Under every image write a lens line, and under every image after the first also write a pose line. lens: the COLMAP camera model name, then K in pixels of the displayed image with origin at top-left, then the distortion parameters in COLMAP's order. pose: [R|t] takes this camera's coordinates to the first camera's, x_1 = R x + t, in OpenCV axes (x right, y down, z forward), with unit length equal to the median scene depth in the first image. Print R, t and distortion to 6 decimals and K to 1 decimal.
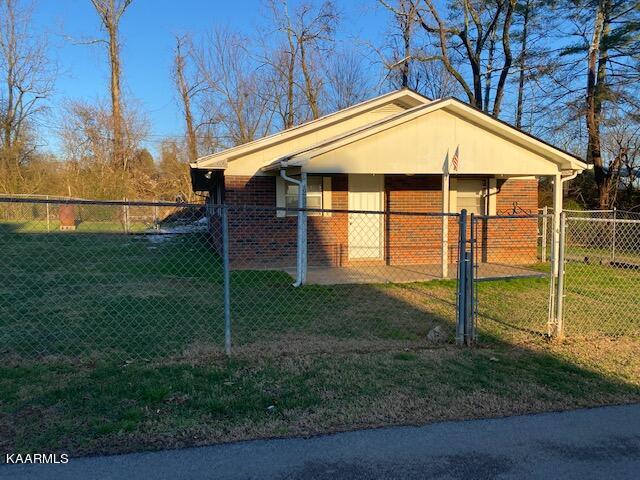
lens RADIAL K [[480.8, 0, 321.0], [0, 480.8, 239.3], [0, 0, 1]] dist [0.044494, -0.044602]
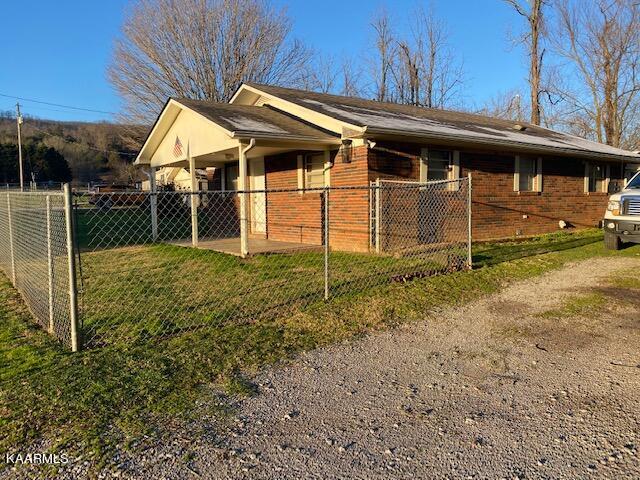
lens RADIAL K [[480.8, 0, 334.6], [0, 480.8, 246.2], [0, 0, 1]] dist [0.044494, -0.044602]
pose [[0.385532, 0.076653, -0.919505, 1.333929], [-0.047525, 0.996870, 0.063176, -0.009135], [0.921470, 0.019343, 0.387968, 0.753269]]
